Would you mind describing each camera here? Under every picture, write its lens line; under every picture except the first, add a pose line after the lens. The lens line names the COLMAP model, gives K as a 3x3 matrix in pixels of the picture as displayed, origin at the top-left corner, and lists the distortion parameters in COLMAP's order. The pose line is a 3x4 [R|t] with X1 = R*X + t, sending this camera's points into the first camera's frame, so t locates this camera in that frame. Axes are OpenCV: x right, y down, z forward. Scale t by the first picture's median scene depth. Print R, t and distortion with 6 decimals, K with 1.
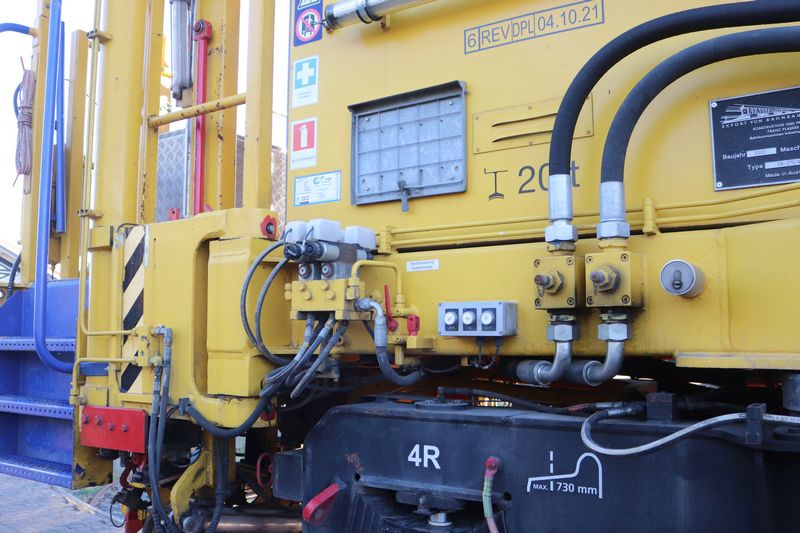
lens RADIAL K [[732.7, 0, 396.8], [0, 732.7, 267.8], [0, 0, 1]] dist [-0.124619, 0.087565]
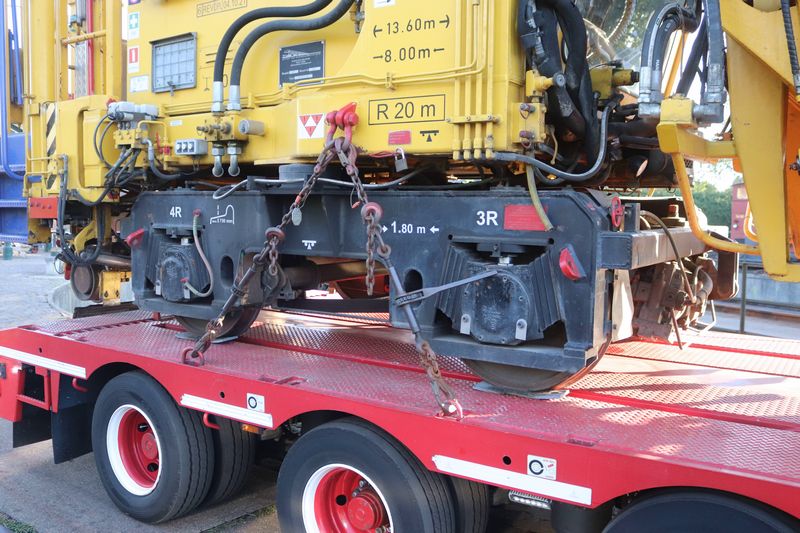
lens RADIAL K [[732.7, 0, 405.8], [0, 732.7, 267.1], [0, 0, 1]] dist [-0.124619, 0.087565]
pose [[0.999892, 0.013362, -0.006175, 0.695102], [-0.012066, 0.984288, 0.176158, 0.030796], [0.008431, -0.176064, 0.984343, -1.078973]]
